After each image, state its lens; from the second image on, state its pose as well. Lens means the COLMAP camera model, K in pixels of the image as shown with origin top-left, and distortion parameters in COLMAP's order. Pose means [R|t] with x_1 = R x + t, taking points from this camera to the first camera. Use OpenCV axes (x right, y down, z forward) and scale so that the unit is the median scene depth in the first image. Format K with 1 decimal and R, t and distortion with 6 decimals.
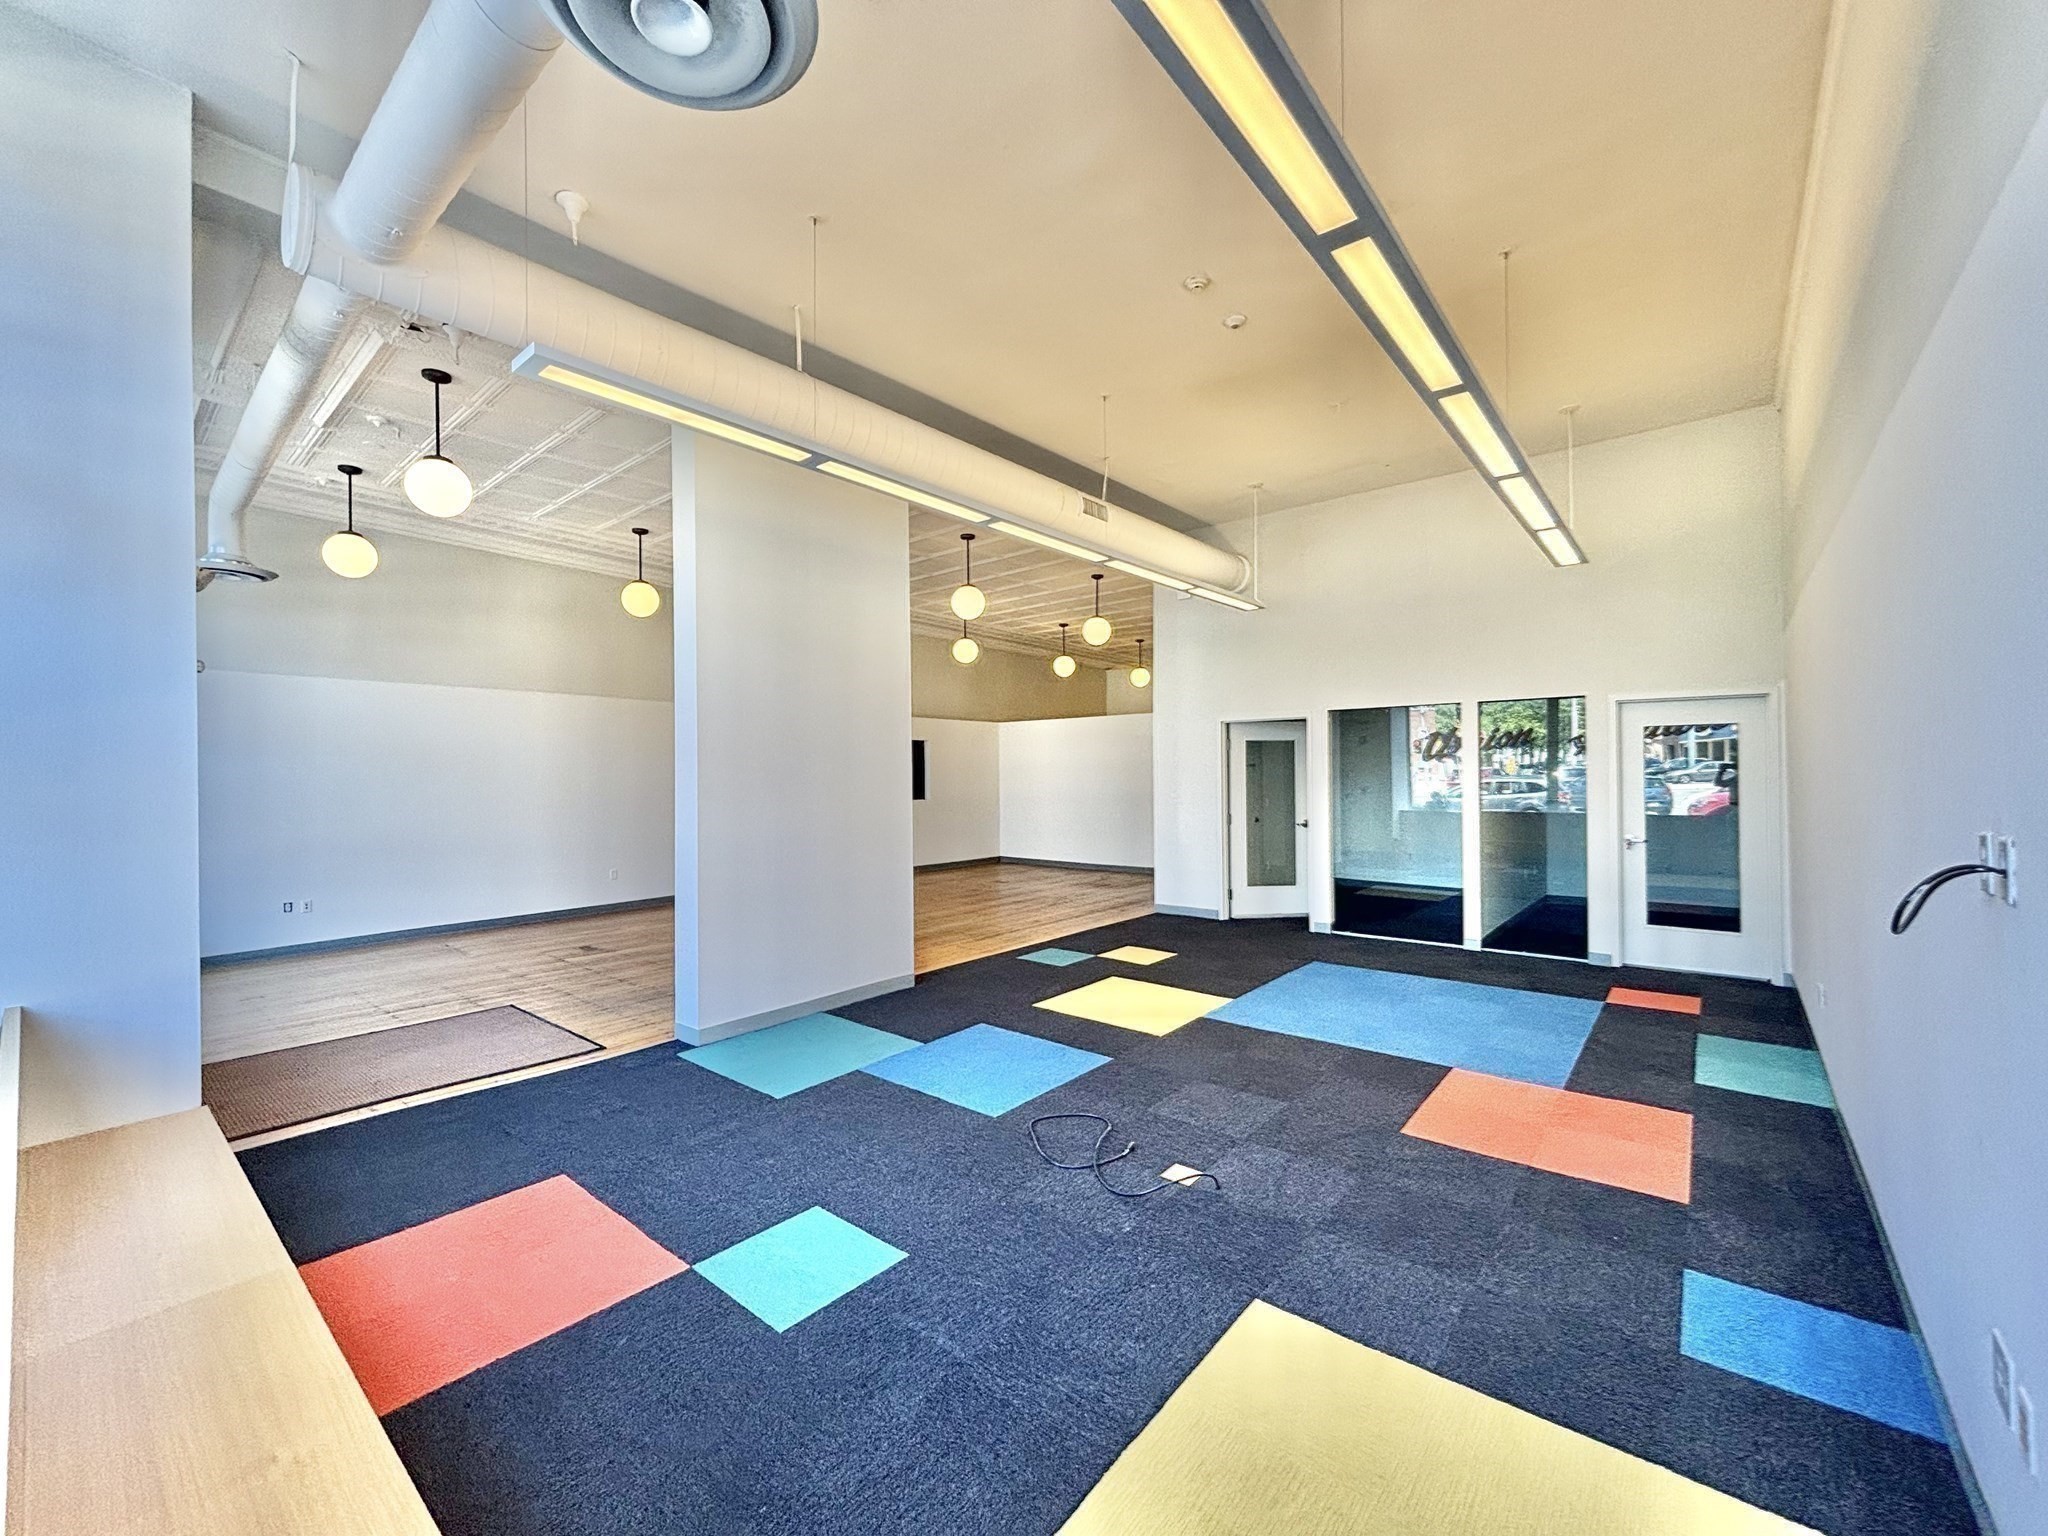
lens RADIAL K [[830.3, 0, 1028.2], [0, 830.3, 767.7], [0, 0, 1]] dist [-0.009393, 0.006216]
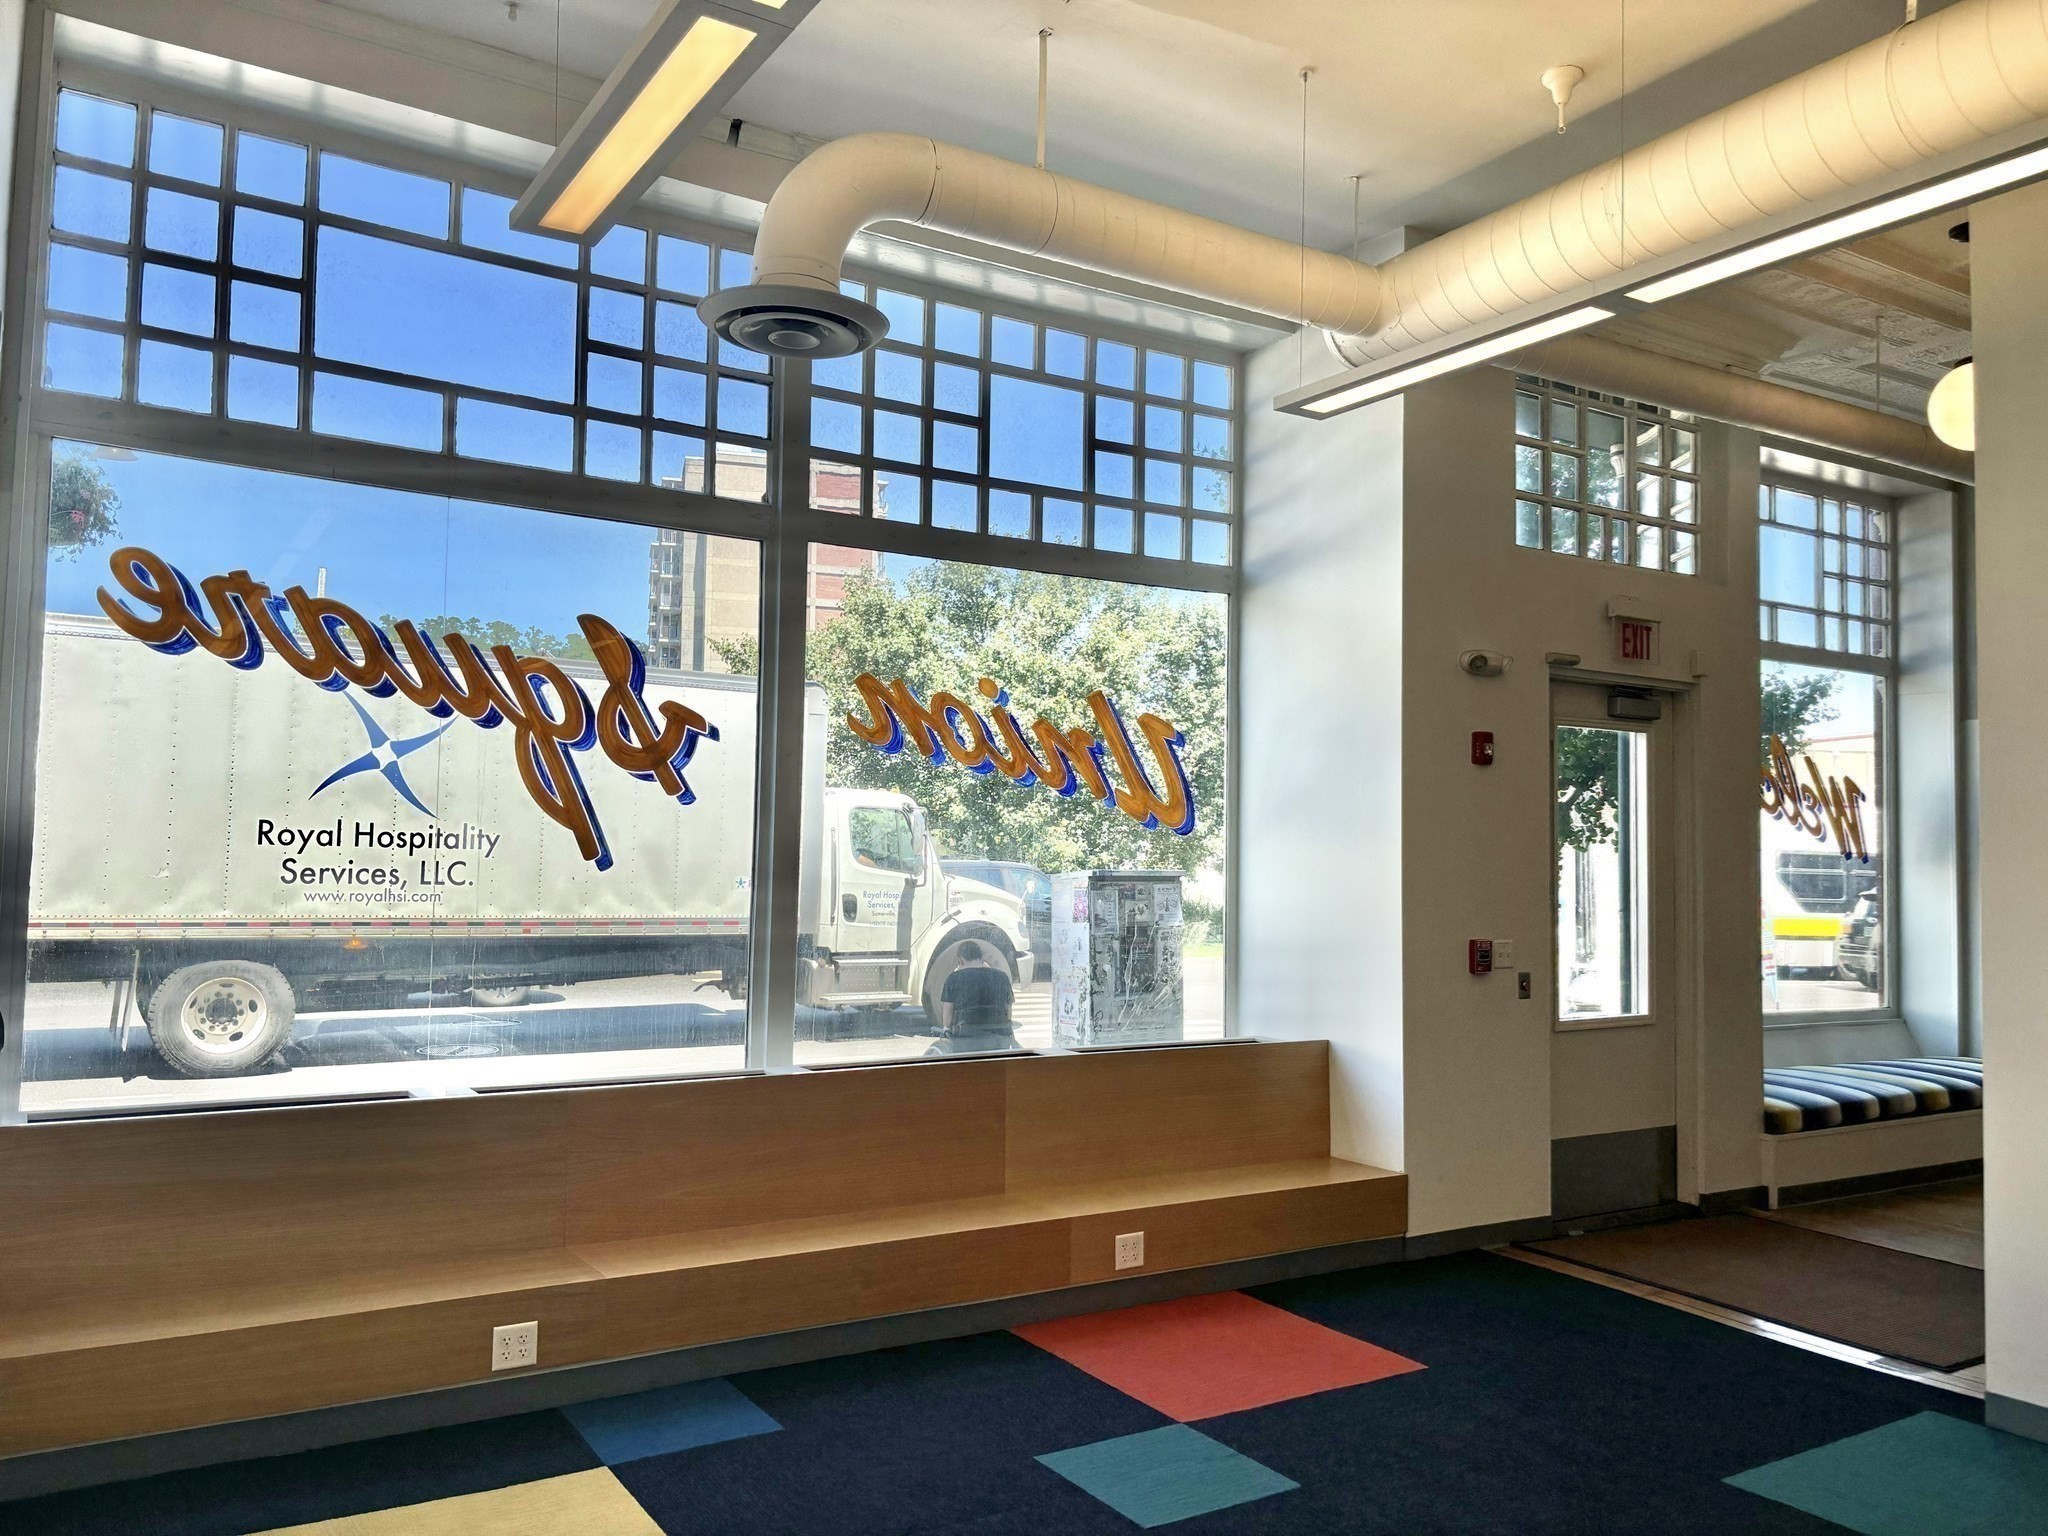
lens RADIAL K [[1568.9, 0, 1024.0], [0, 1568.9, 768.0], [0, 0, 1]] dist [0.039567, 0.002539]
pose [[-0.318880, -0.054247, -0.946241, 0.639940], [-0.007320, 0.998472, -0.054774, 0.008135], [0.947767, -0.010540, -0.318790, 0.717126]]
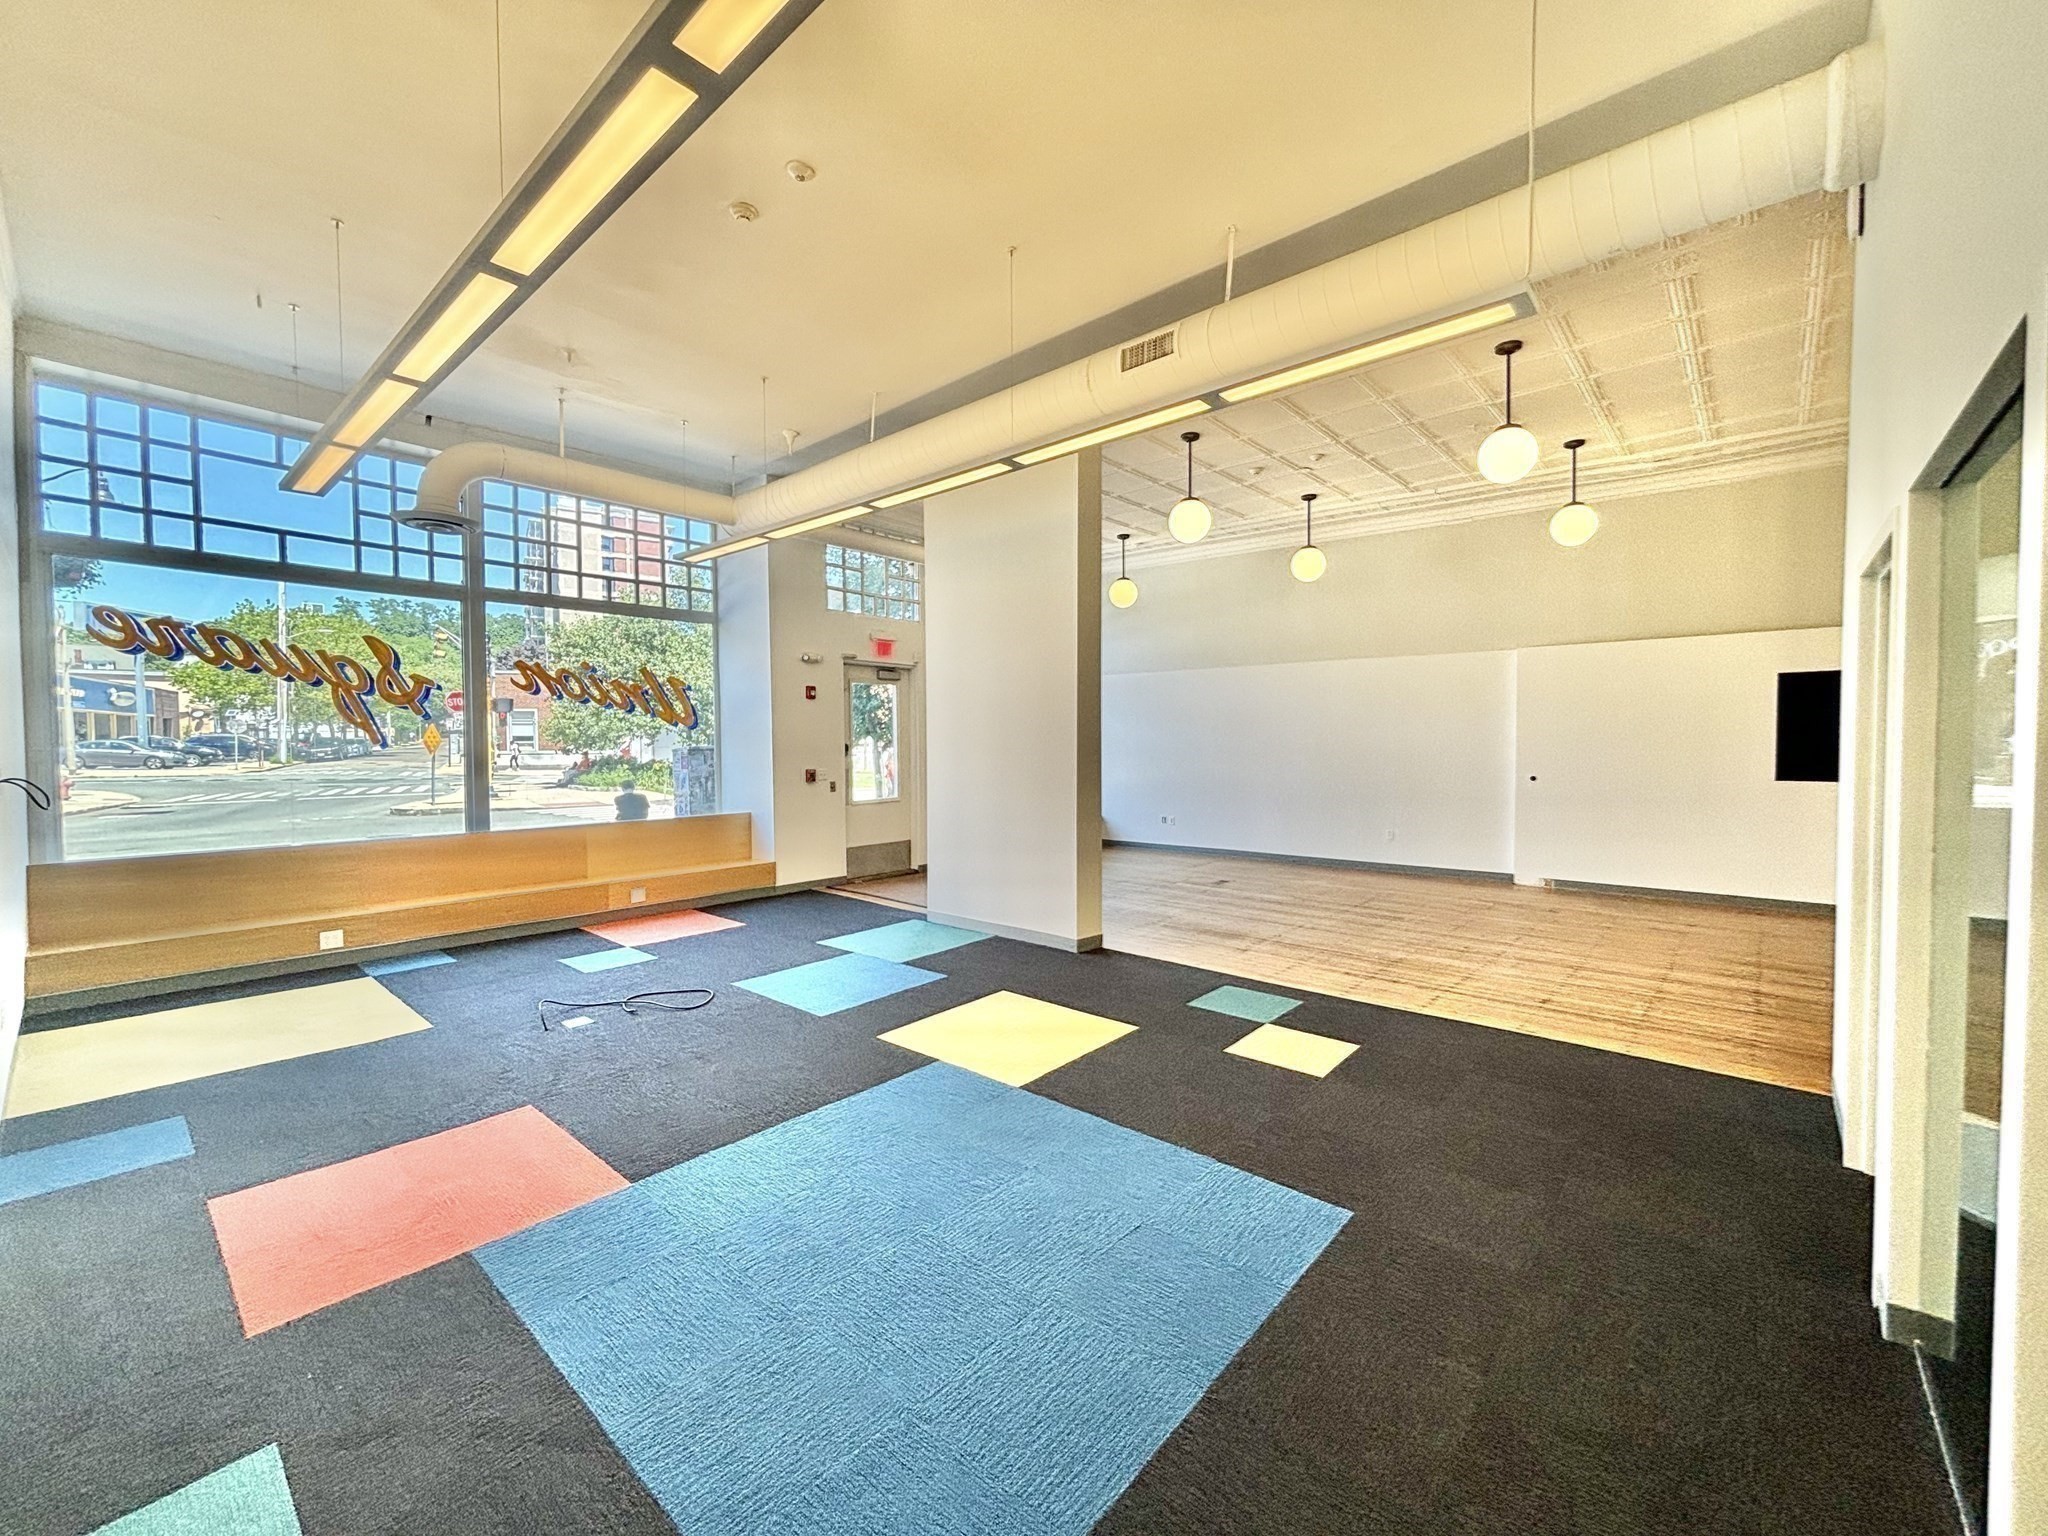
lens RADIAL K [[830.3, 0, 1028.2], [0, 830.3, 767.7], [0, 0, 1]] dist [-0.009393, 0.006216]
pose [[-0.024518, 0.041880, -0.998822, 0.925831], [0.008588, 0.999094, 0.041681, 0.005360], [0.999662, -0.007556, -0.024855, 1.077276]]
